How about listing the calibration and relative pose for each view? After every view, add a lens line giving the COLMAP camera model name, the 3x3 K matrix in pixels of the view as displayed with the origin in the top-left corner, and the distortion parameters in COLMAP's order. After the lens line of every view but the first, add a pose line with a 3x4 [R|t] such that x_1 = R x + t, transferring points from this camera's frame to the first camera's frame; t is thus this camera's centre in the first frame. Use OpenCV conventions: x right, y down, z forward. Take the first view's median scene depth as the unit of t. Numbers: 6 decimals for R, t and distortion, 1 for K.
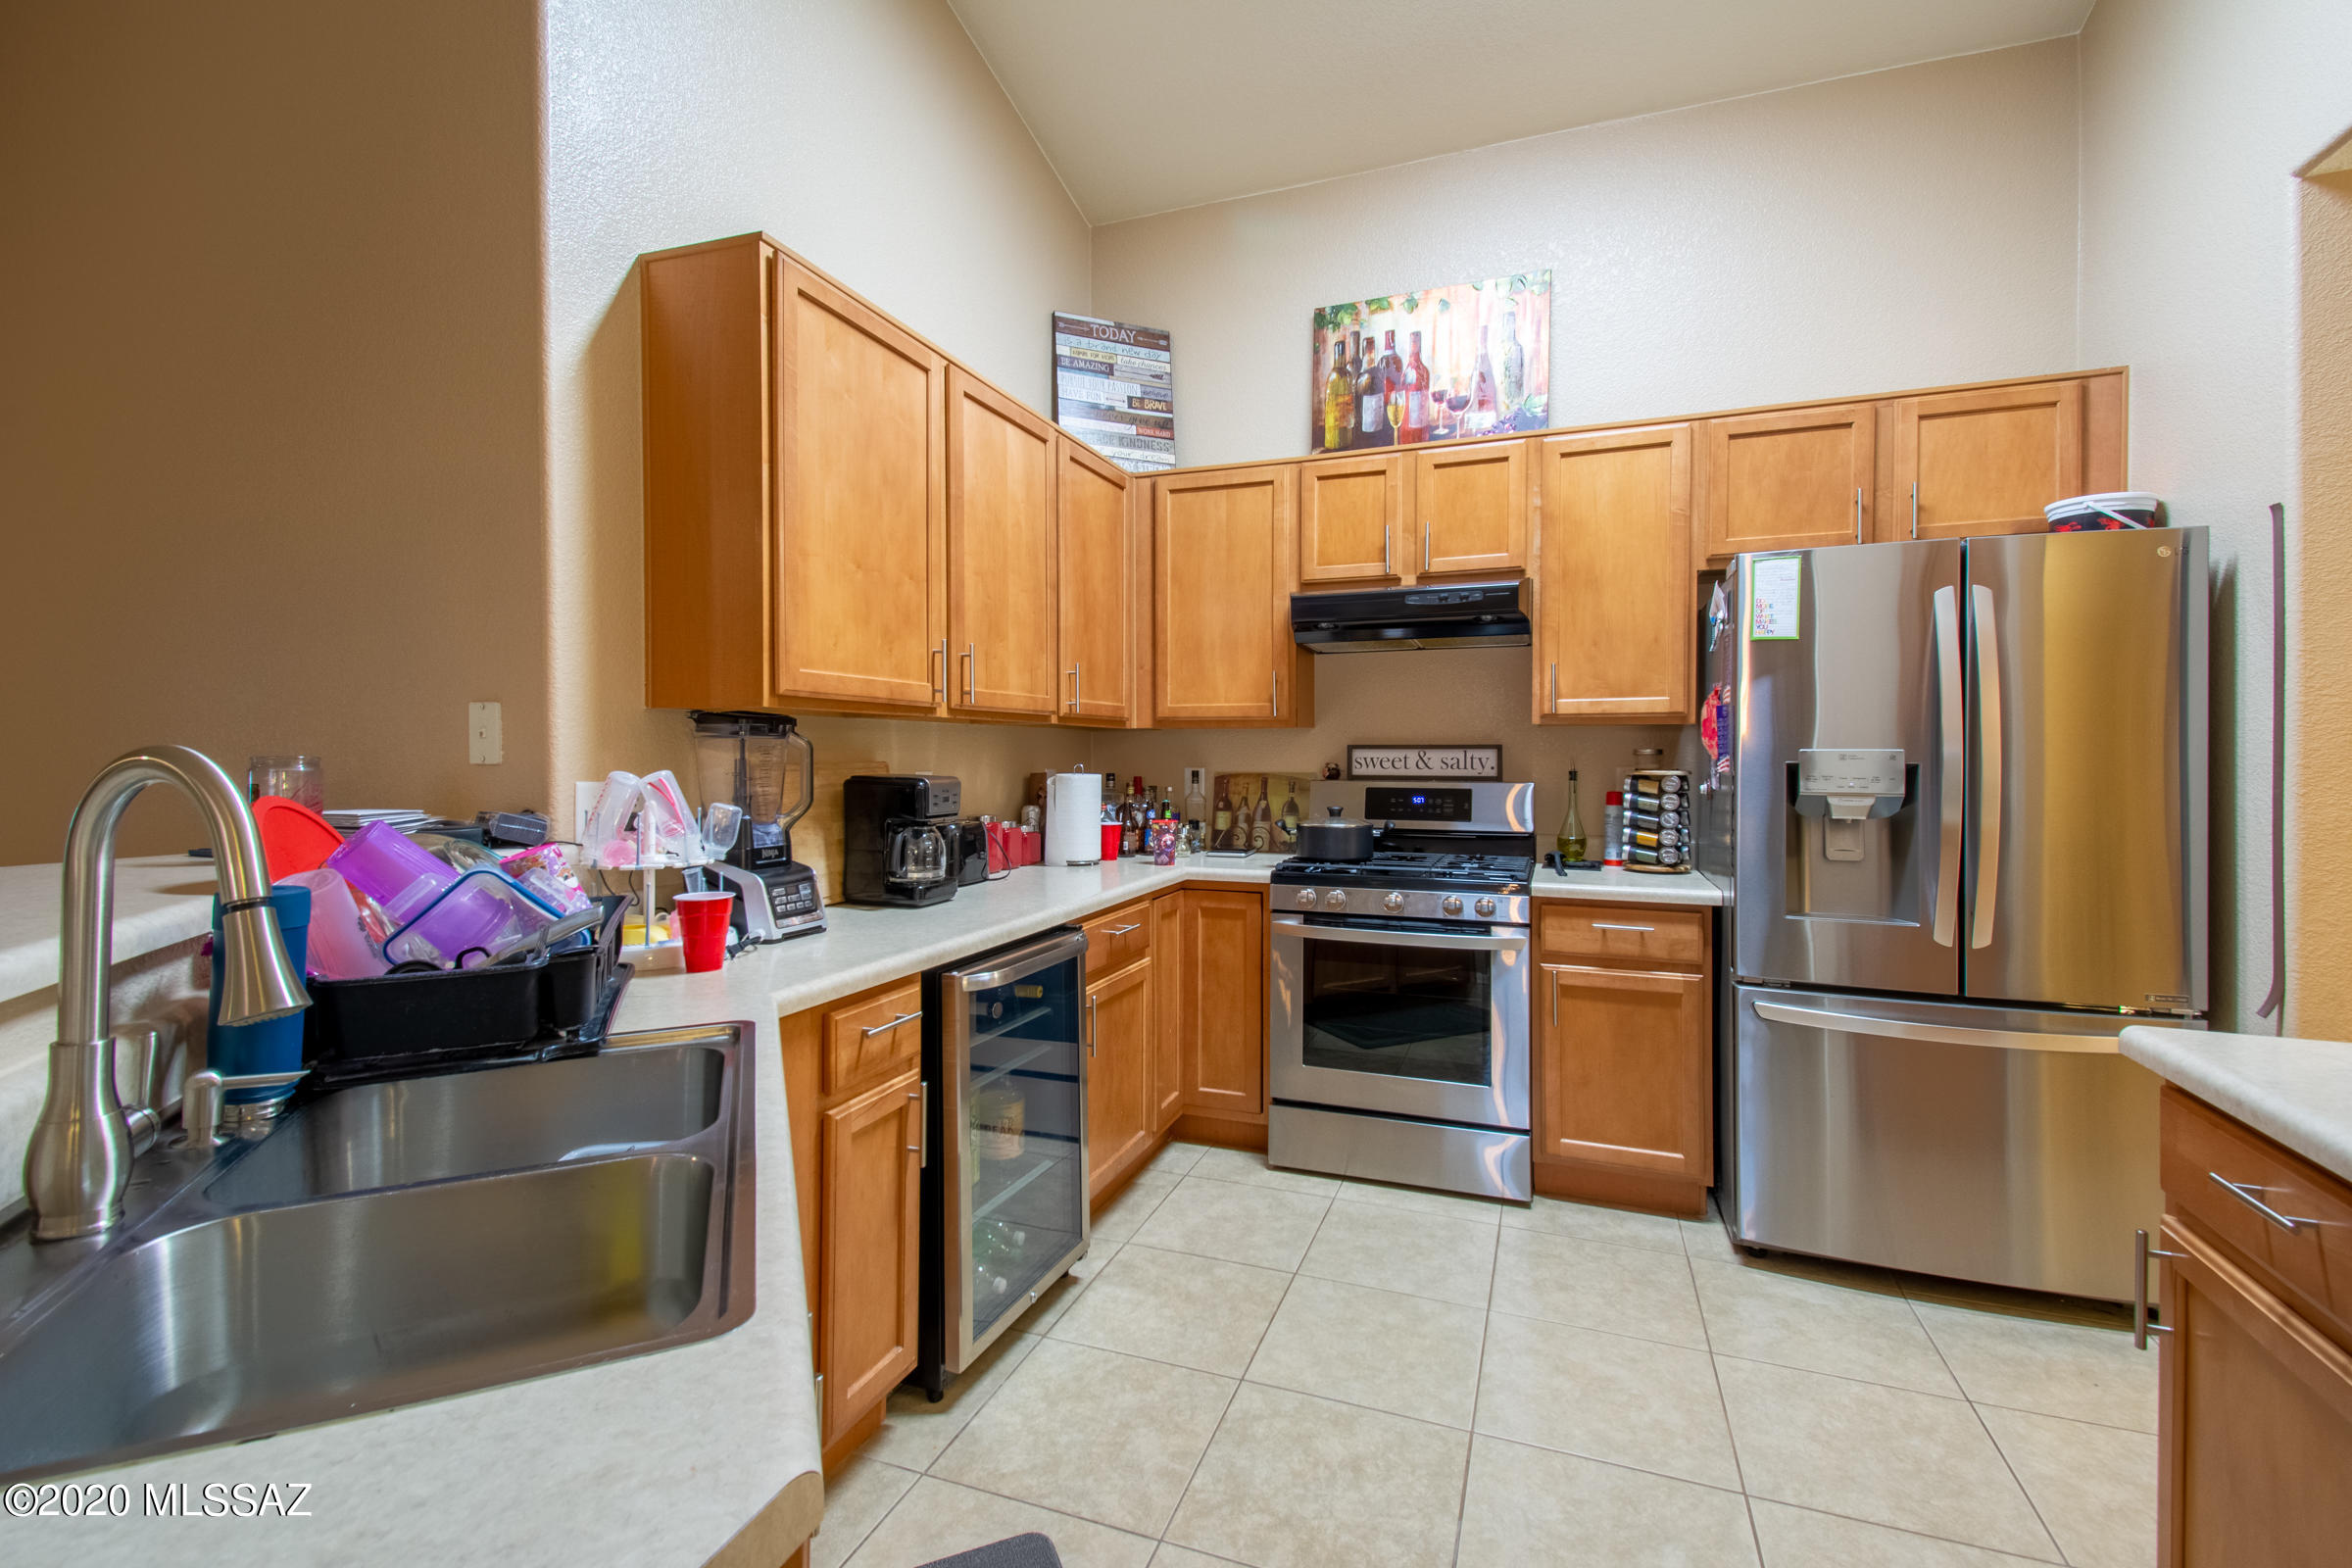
lens RADIAL K [[1044.0, 0, 1175.7], [0, 1044.0, 754.4], [0, 0, 1]] dist [-0.000771, -0.000146]
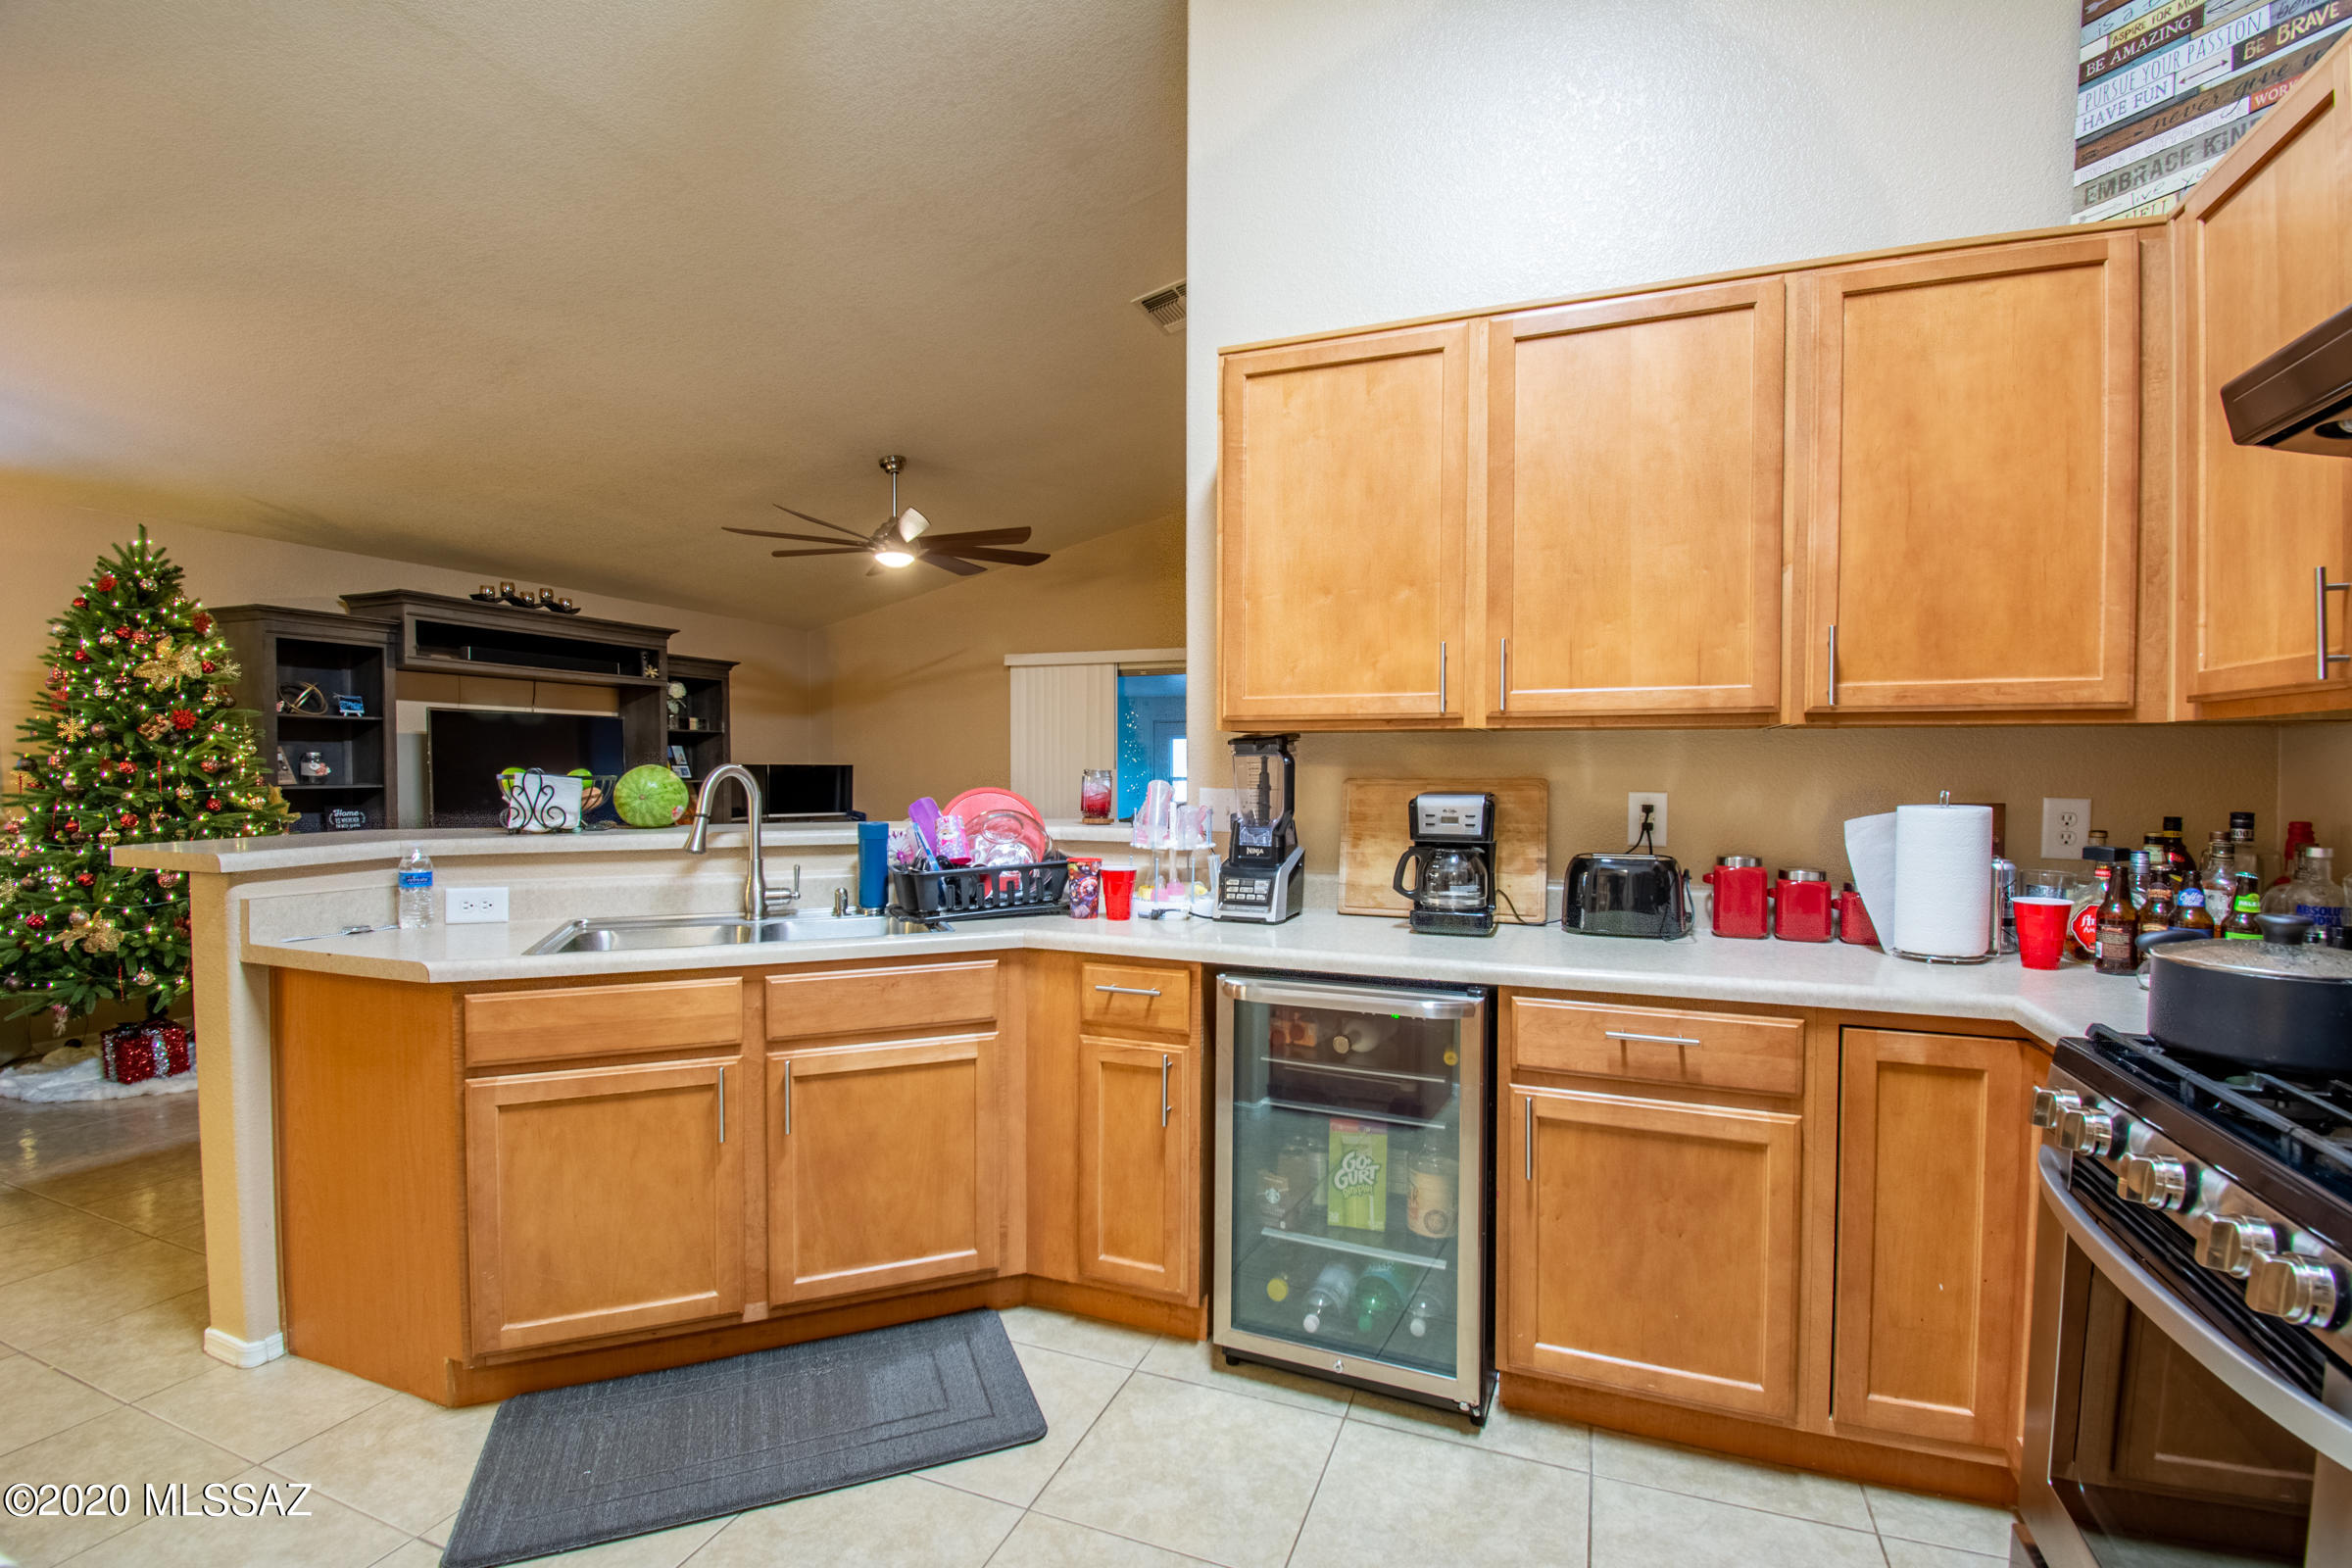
lens RADIAL K [[1064.9, 0, 1176.0], [0, 1064.9, 784.0], [0, 0, 1]] dist [-0.016583, -0.000601]
pose [[-0.023317, 0.017908, -0.999568, 0.661730], [-0.005492, 0.999822, 0.018040, -0.003162], [0.999713, 0.005911, -0.023214, 0.743309]]
